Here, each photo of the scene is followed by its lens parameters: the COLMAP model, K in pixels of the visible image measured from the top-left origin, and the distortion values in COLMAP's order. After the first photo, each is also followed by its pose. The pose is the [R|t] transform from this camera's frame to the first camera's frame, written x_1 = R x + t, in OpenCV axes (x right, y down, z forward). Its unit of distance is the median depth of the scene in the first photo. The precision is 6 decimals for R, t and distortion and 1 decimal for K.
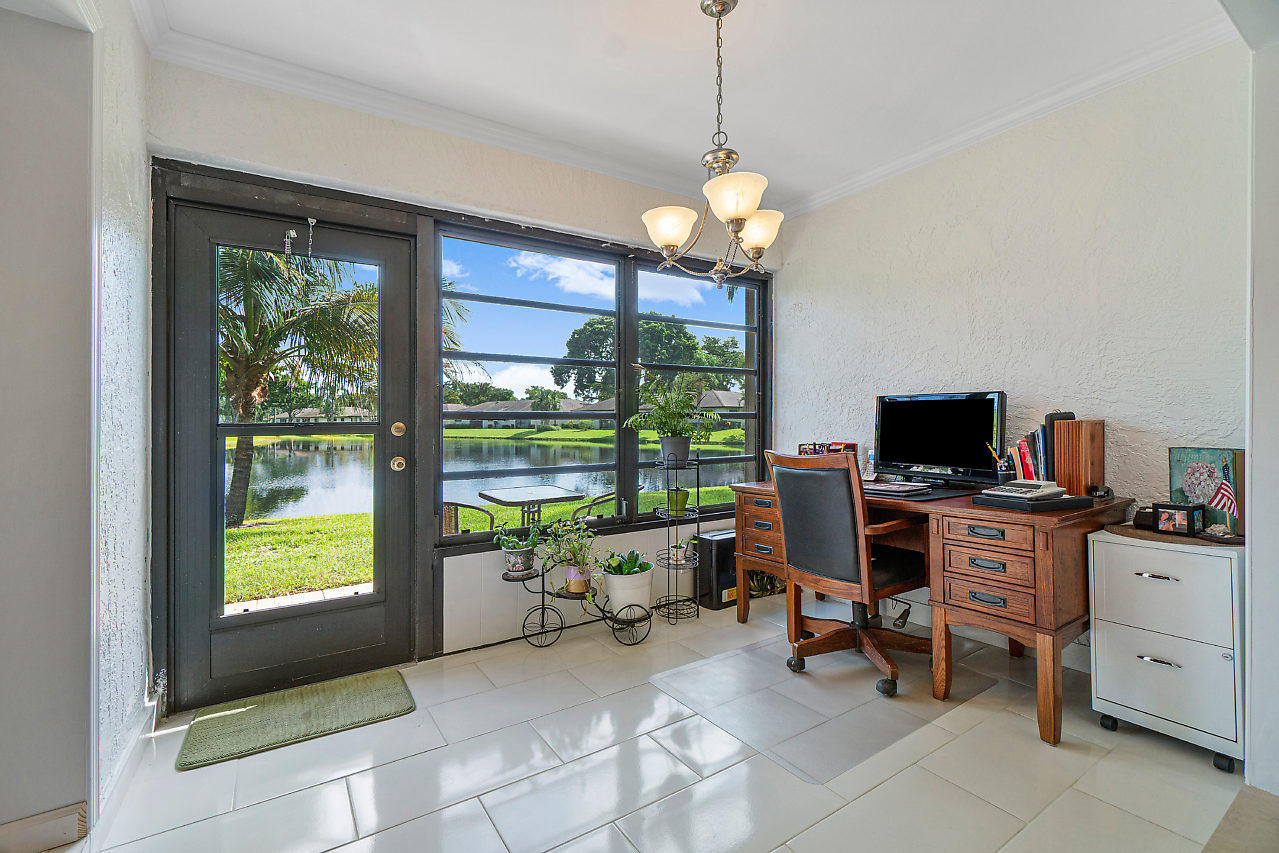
lens RADIAL K [[545.2, 0, 626.4], [0, 545.2, 417.1], [0, 0, 1]] dist [-0.001855, -0.000019]
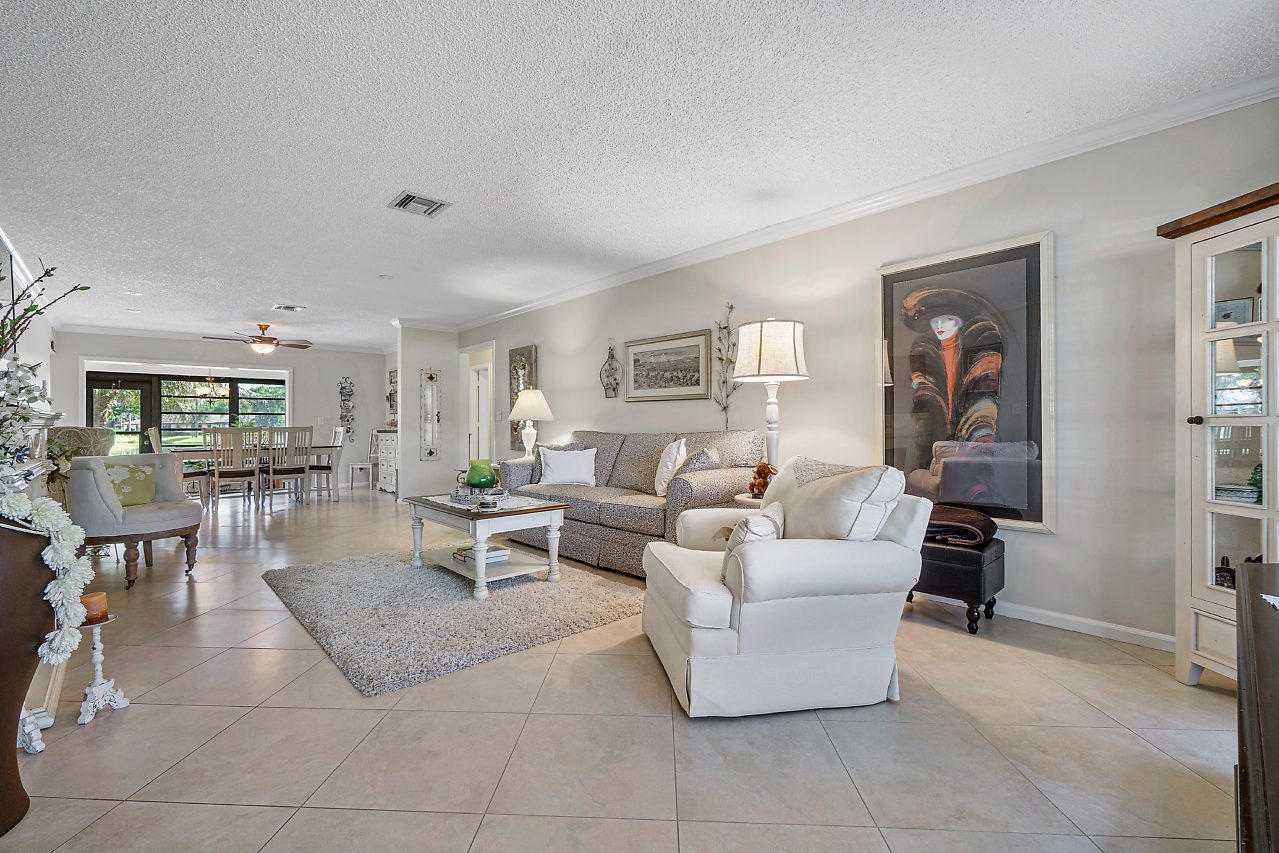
lens RADIAL K [[539.4, 0, 631.5], [0, 539.4, 428.7], [0, 0, 1]] dist [-0.019092, 0.000103]
pose [[0.983139, 0.002463, 0.182843, 2.172297], [-0.003977, 0.999961, 0.007917, -0.052380], [-0.182816, -0.008510, 0.983110, -3.169907]]
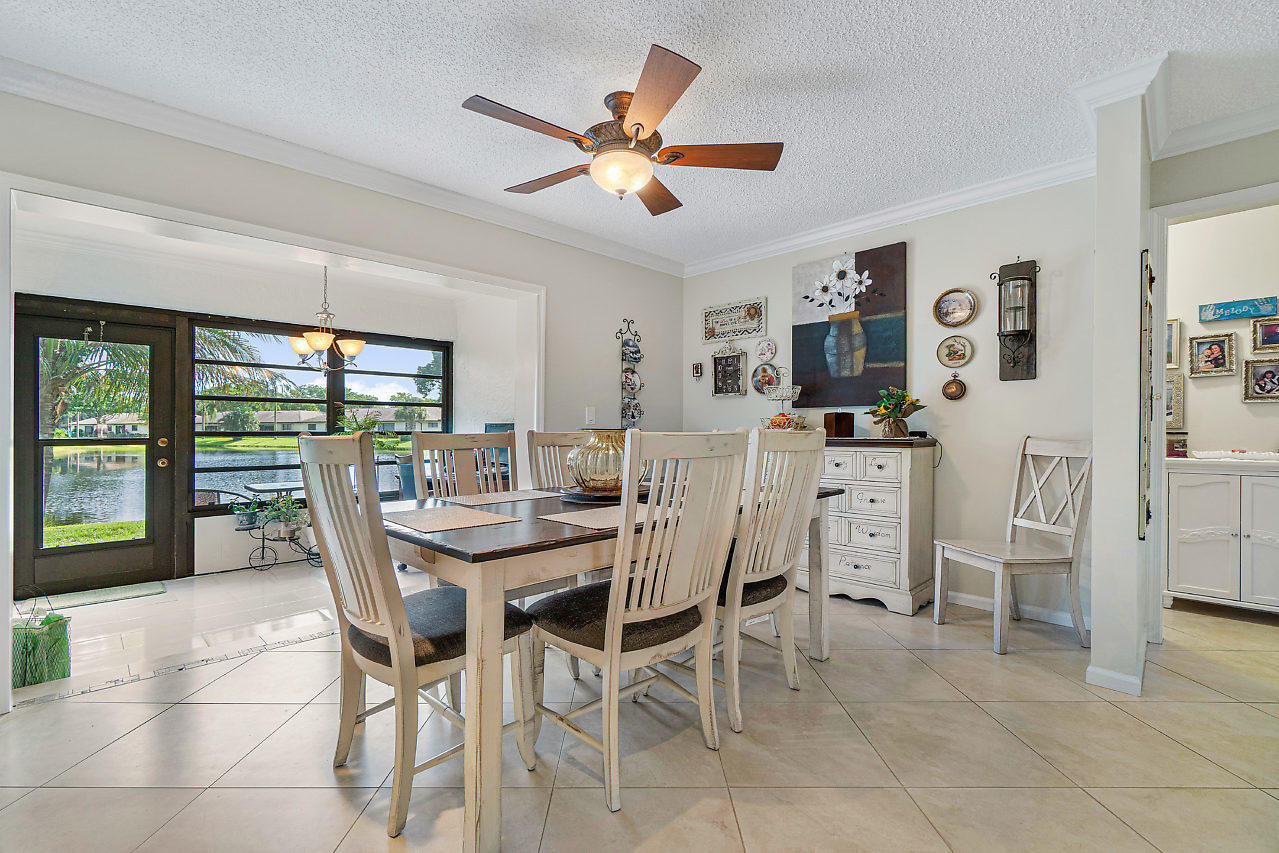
lens RADIAL K [[554.1, 0, 623.4], [0, 554.1, 431.2], [0, 0, 1]] dist [-0.001194, 0.000041]
pose [[0.979020, 0.007530, 0.203627, 0.623566], [-0.009149, 0.999934, 0.007010, -0.037251], [-0.203560, -0.008726, 0.979023, -0.963777]]
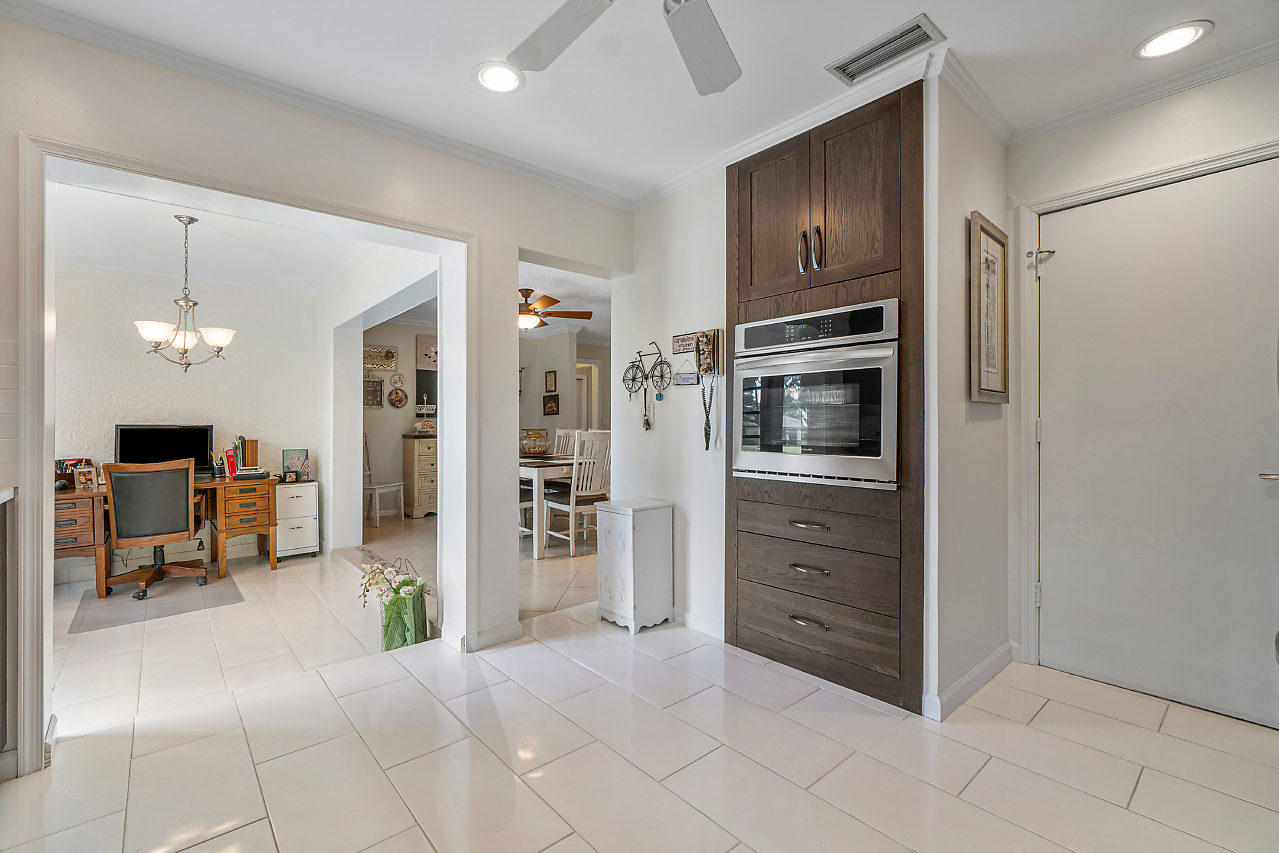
lens RADIAL K [[558.6, 0, 611.1], [0, 558.6, 429.2], [0, 0, 1]] dist [-0.001085, -0.000372]
pose [[-0.124507, 0.007243, 0.992192, -1.360944], [-0.003897, 0.999962, -0.007789, -0.021116], [-0.992211, -0.004837, -0.124474, -0.146291]]
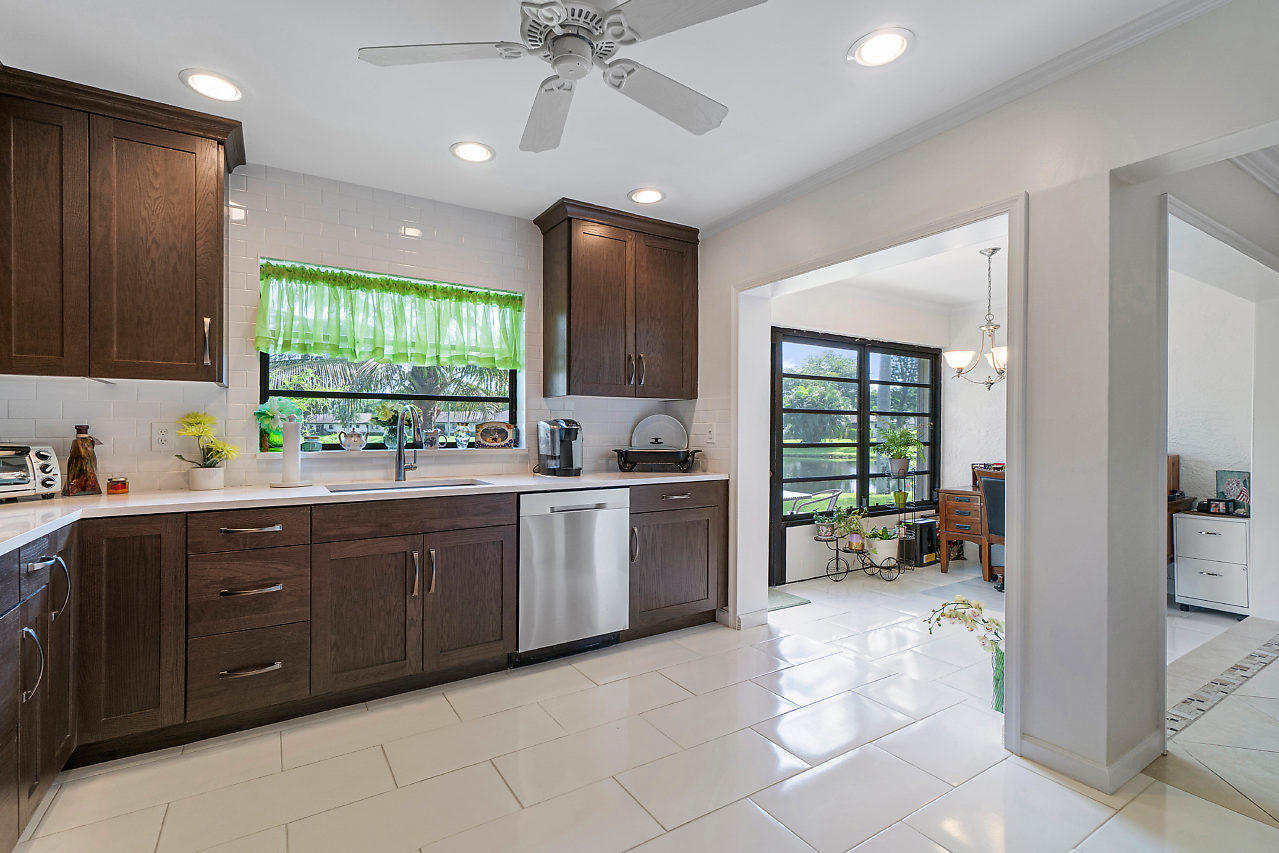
lens RADIAL K [[553.6, 0, 639.5], [0, 553.6, 426.5], [0, 0, 1]] dist [0.009950, -0.000049]
pose [[0.999841, 0.010326, -0.014539, -0.792279], [-0.010316, 0.999946, 0.000767, -0.062381], [0.014547, -0.000616, 0.999894, -0.786960]]
